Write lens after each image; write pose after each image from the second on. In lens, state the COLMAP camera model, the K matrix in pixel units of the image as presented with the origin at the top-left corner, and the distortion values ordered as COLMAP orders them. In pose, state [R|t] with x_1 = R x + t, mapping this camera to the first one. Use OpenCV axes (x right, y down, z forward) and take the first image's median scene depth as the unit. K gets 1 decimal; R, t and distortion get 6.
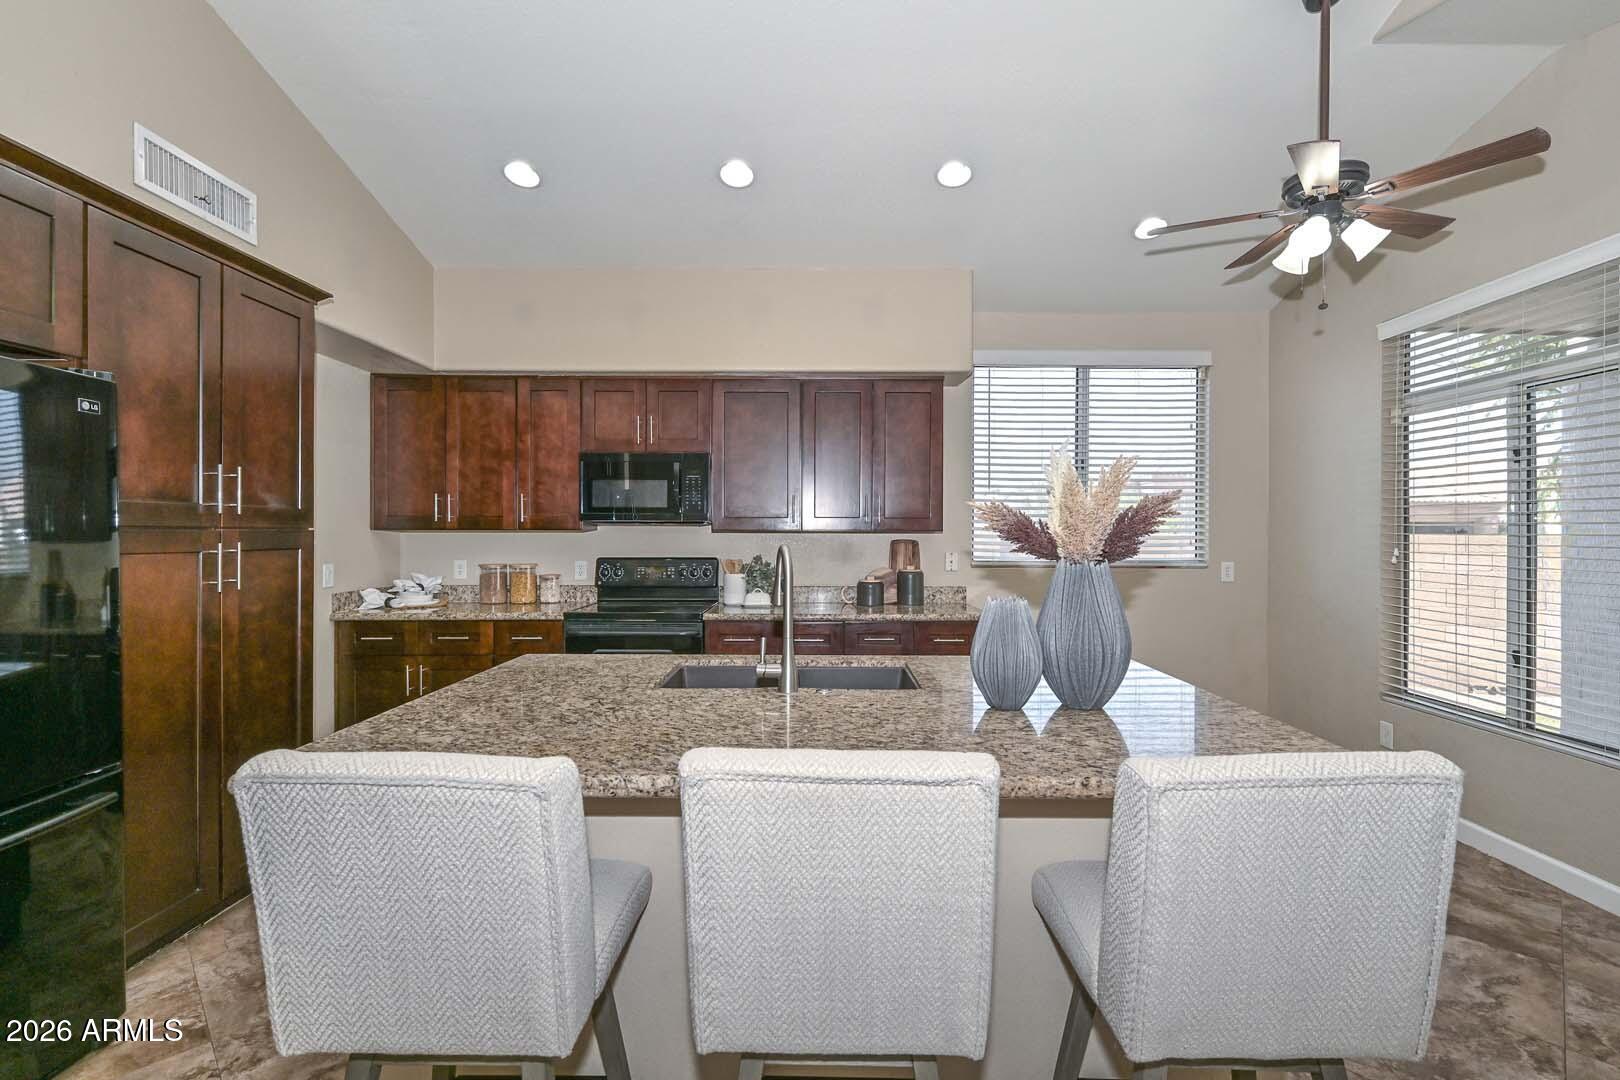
lens RADIAL K [[733.0, 0, 818.0], [0, 733.0, 535.7], [0, 0, 1]] dist [0.002352, 0.000381]
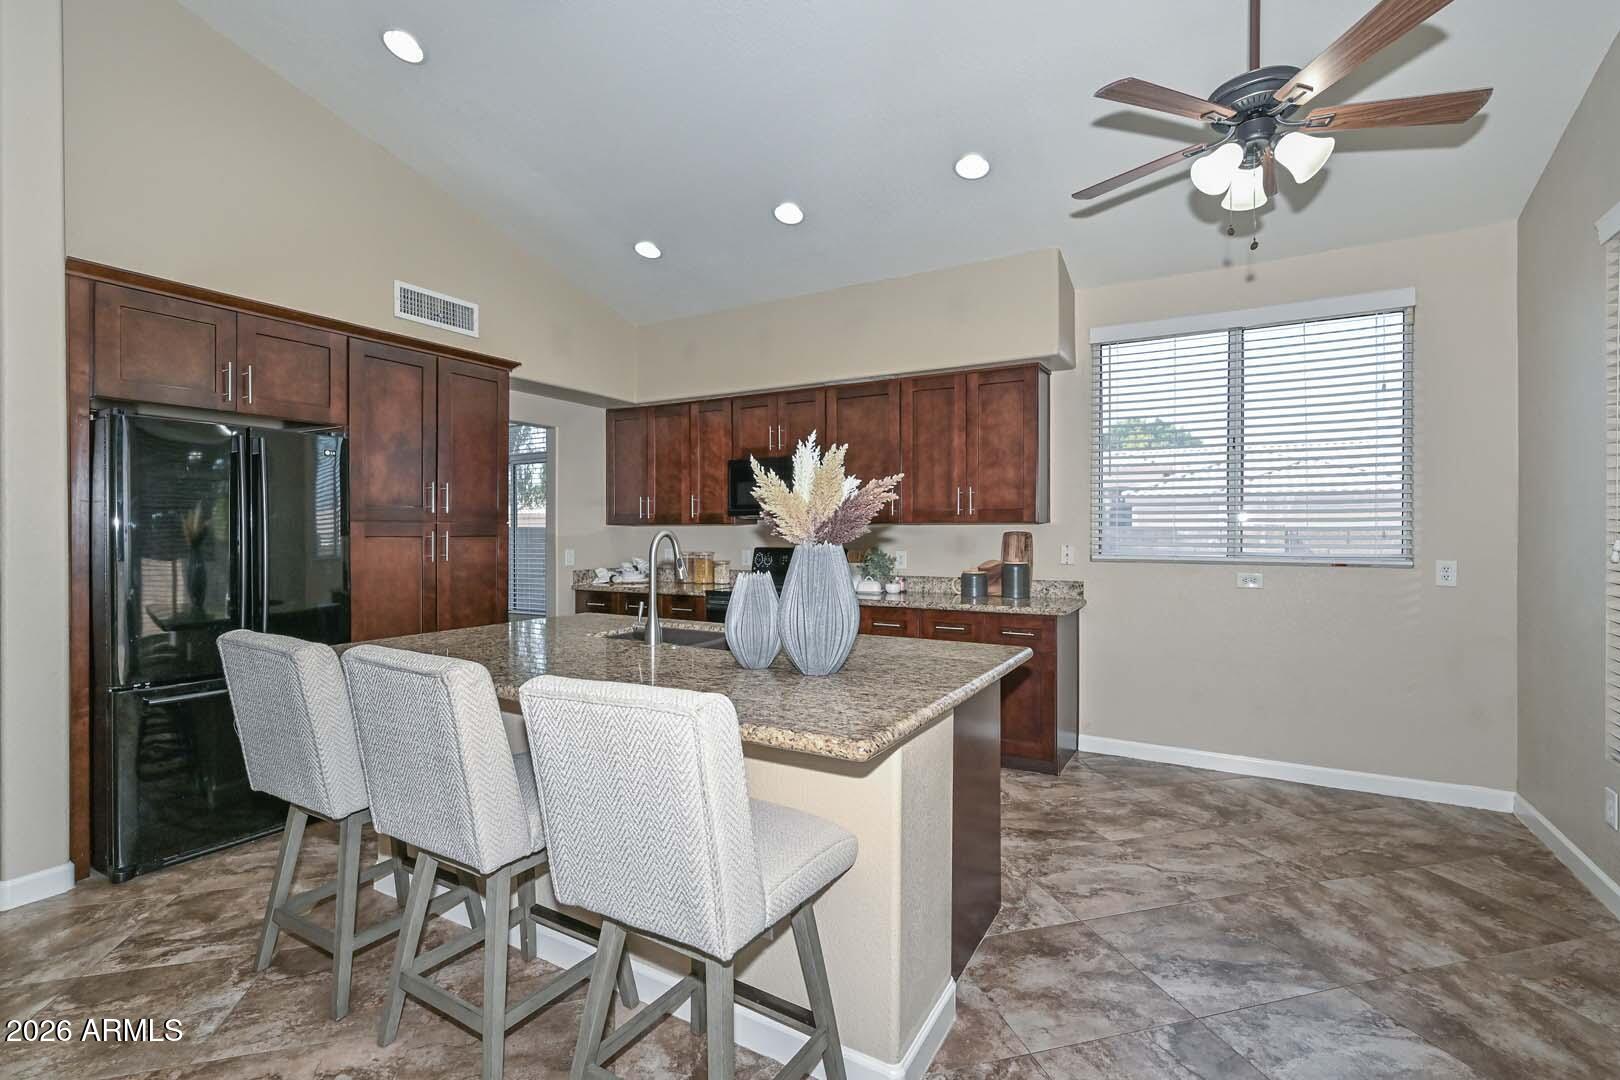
lens RADIAL K [[732.2, 0, 810.4], [0, 732.2, 532.3], [0, 0, 1]] dist [0.003388, 0.000251]
pose [[0.867730, -0.001589, -0.497033, 0.391016], [0.000188, 0.999996, -0.002868, 0.009663], [0.497036, 0.002395, 0.867727, 0.013483]]
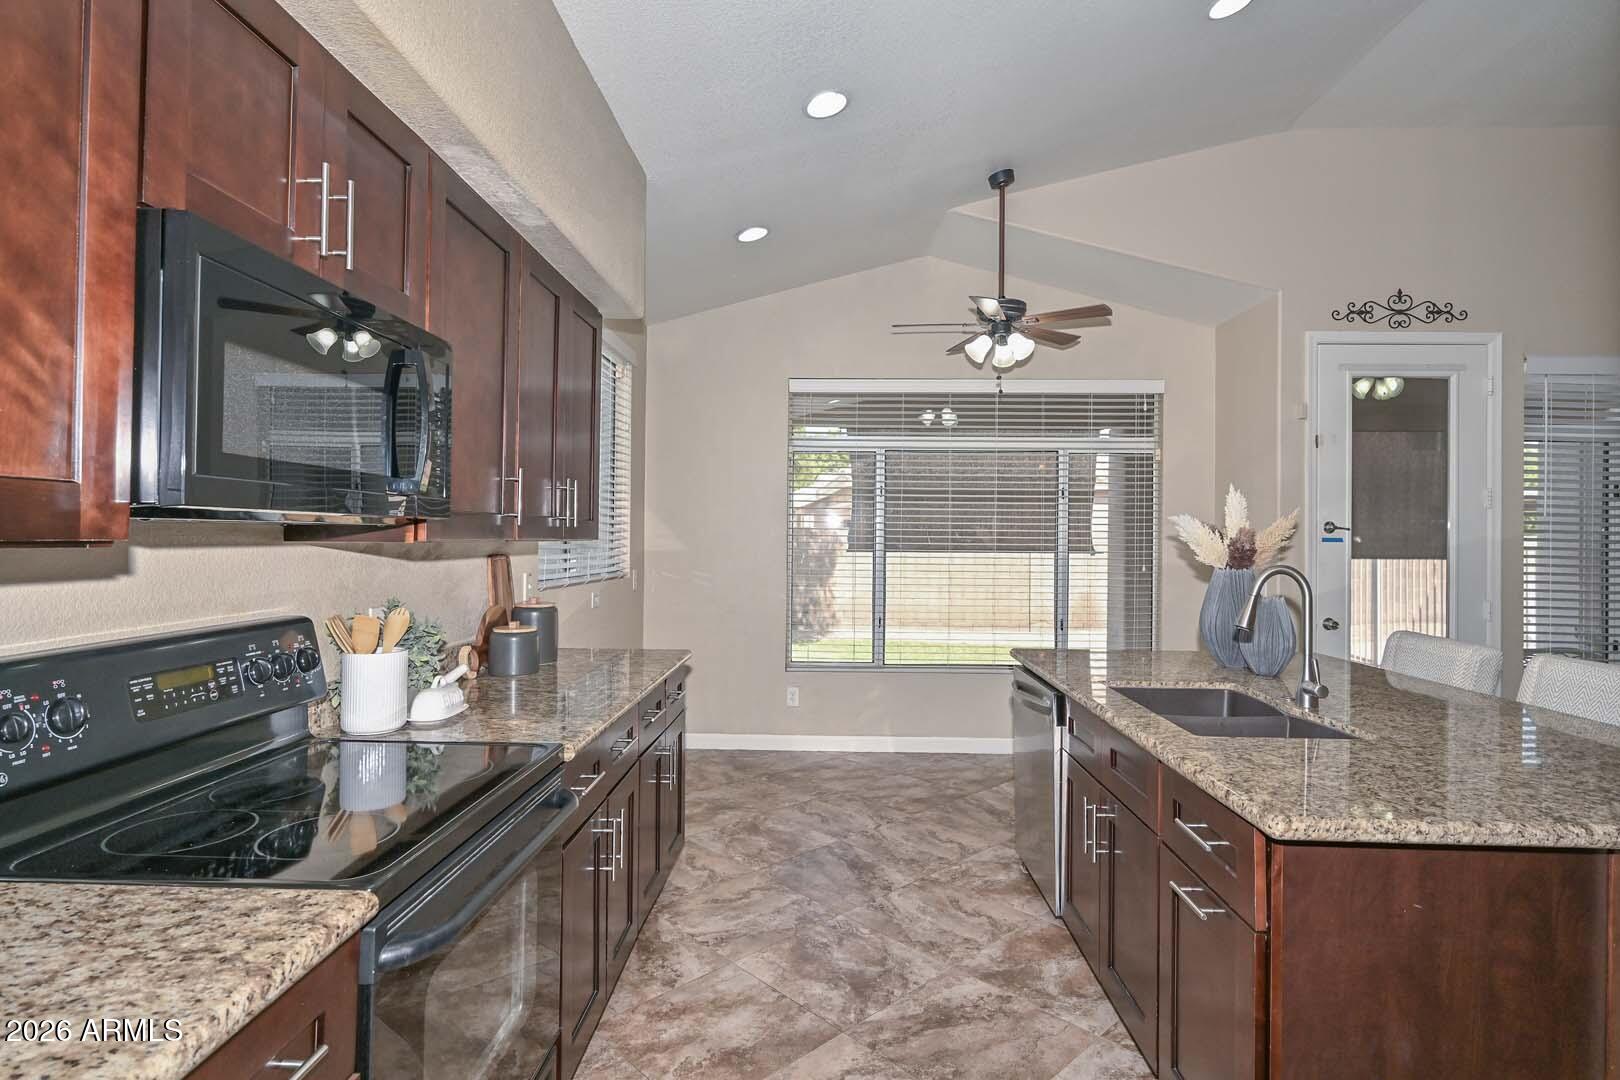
lens RADIAL K [[818.2, 0, 815.0], [0, 818.2, 534.3], [0, 0, 1]] dist [-0.003663, -0.000150]
pose [[0.022419, 0.002333, 0.999746, -0.569395], [-0.005092, 0.999985, -0.002219, -0.011584], [-0.999736, -0.005041, 0.022431, 0.785384]]
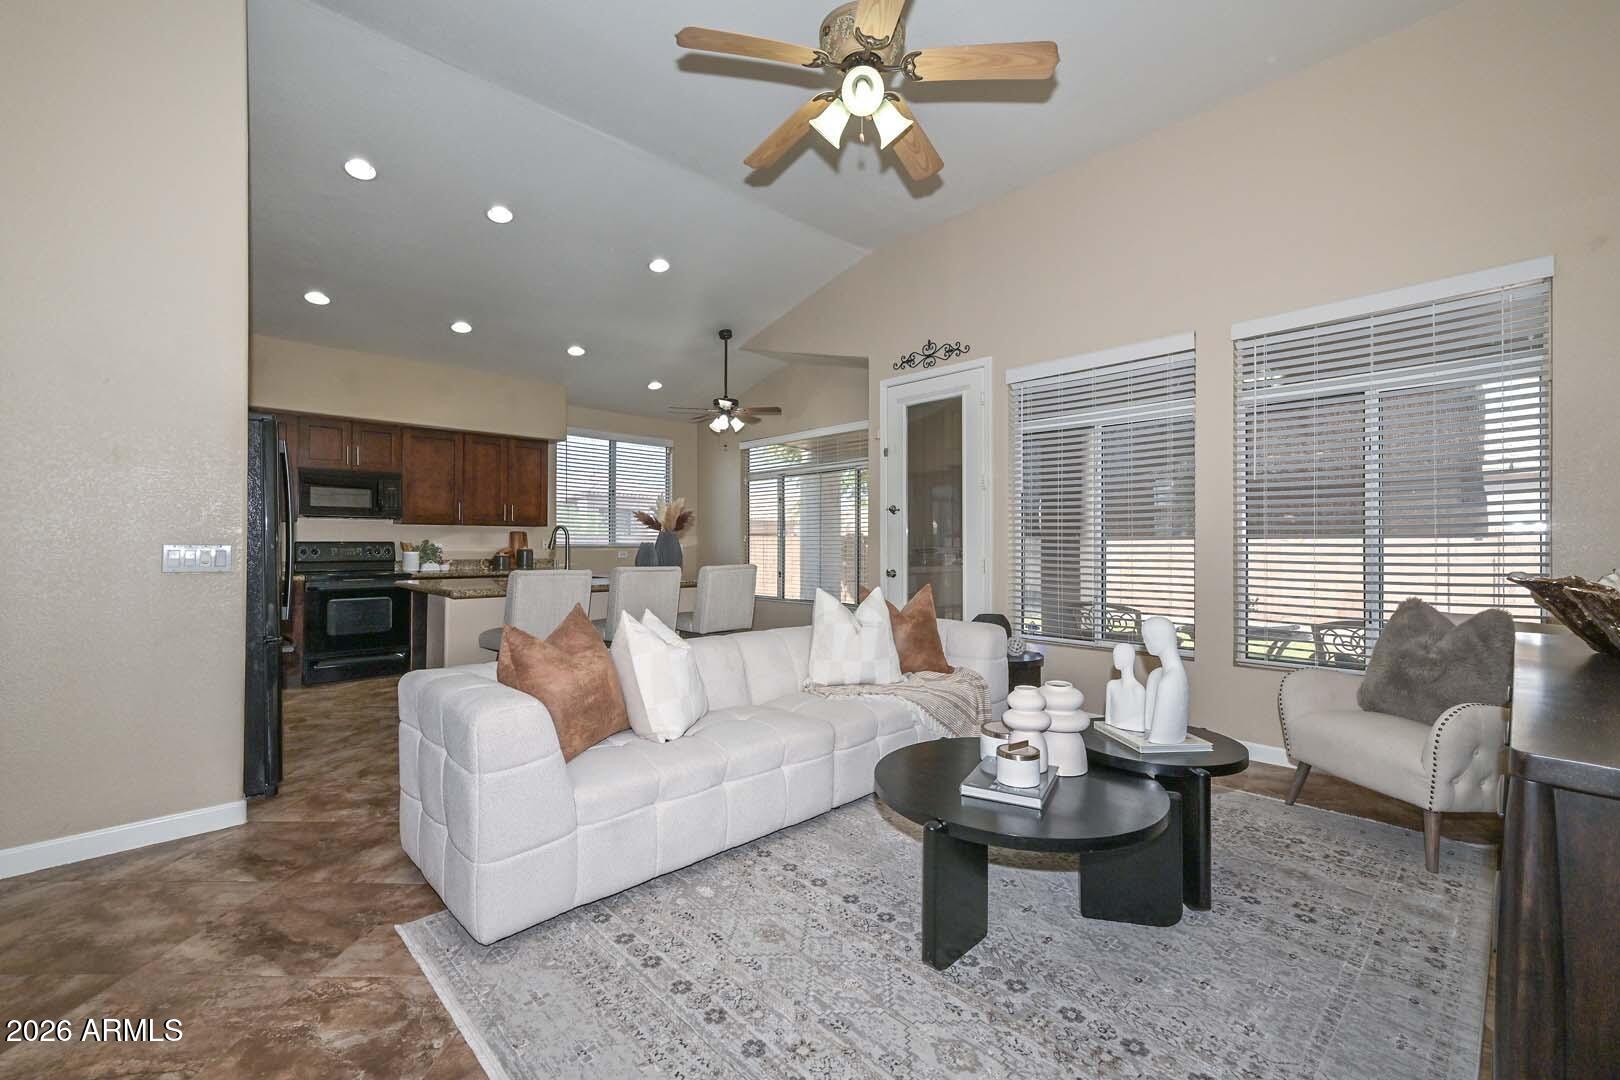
lens RADIAL K [[680.2, 0, 810.0], [0, 680.2, 540.0], [0, 0, 1]] dist [0.002954, -0.000592]
pose [[0.720112, 0.004769, 0.693841, -0.526365], [0.002261, 0.999955, -0.009220, 0.043908], [-0.693854, 0.008208, 0.720069, -0.652911]]
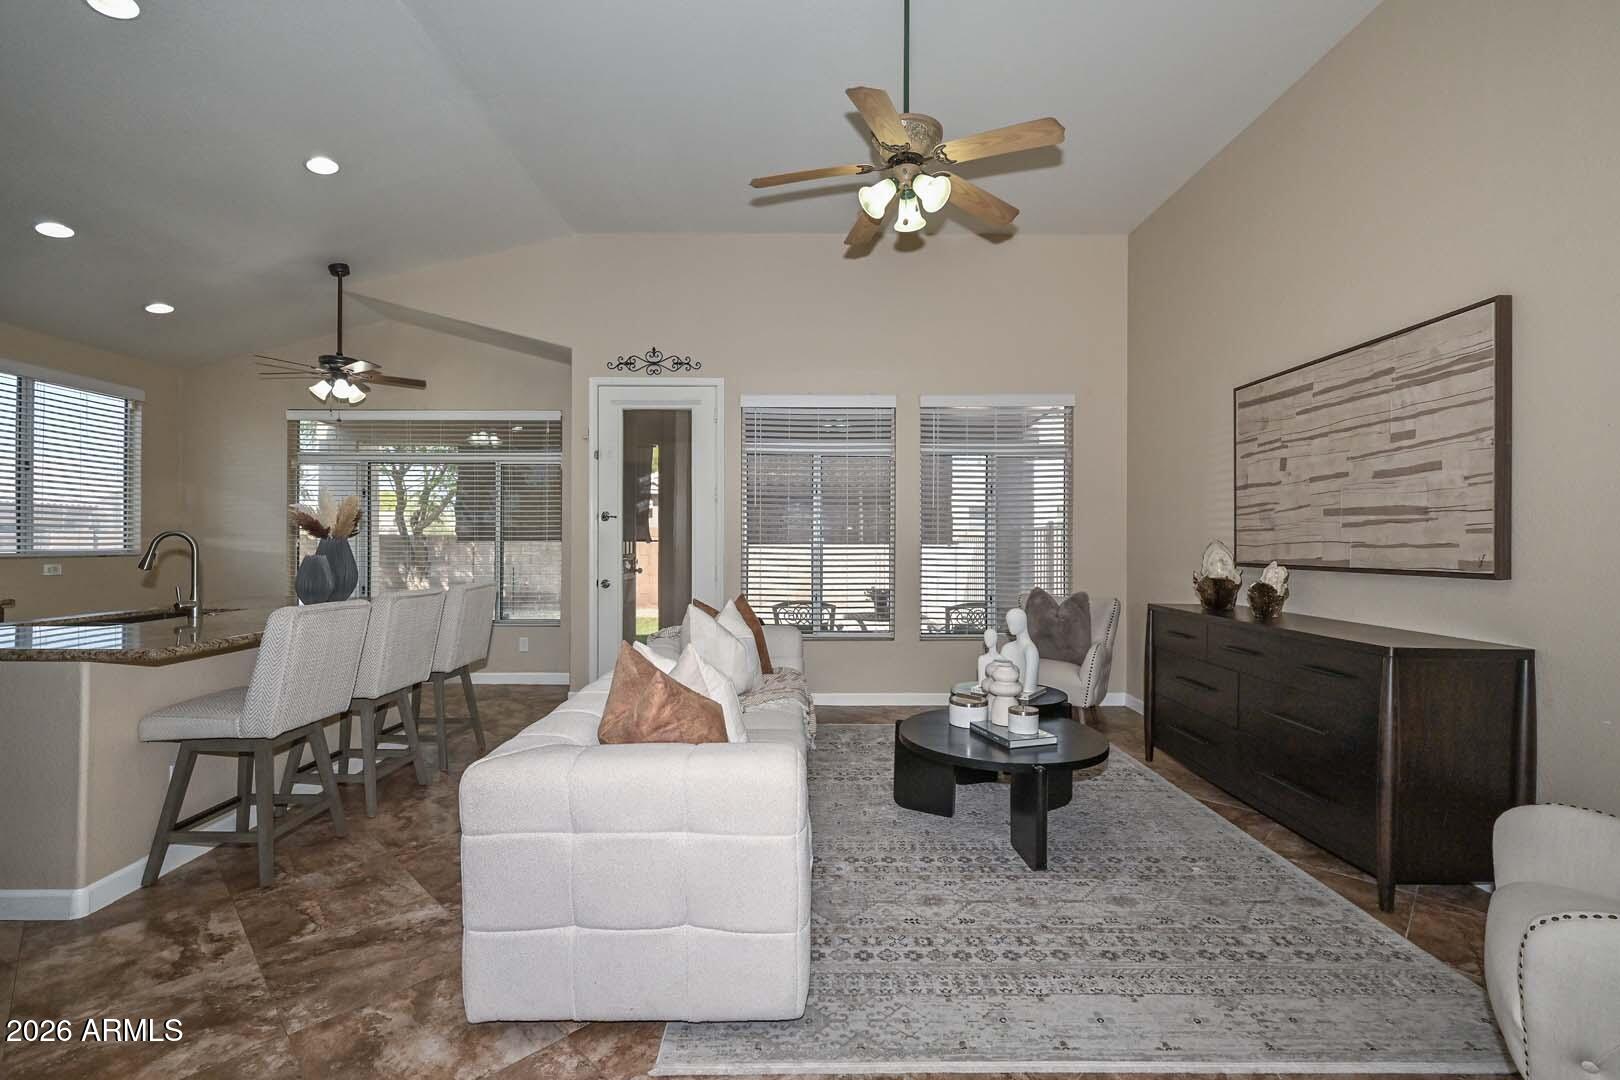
lens RADIAL K [[707.1, 0, 810.0], [0, 707.1, 540.0], [0, 0, 1]] dist [-0.003077, -0.000078]
pose [[-0.013587, -0.001188, 0.999907, -0.791921], [0.001580, 0.999998, 0.001209, 0.016742], [-0.999906, 0.001597, -0.013585, -0.186181]]
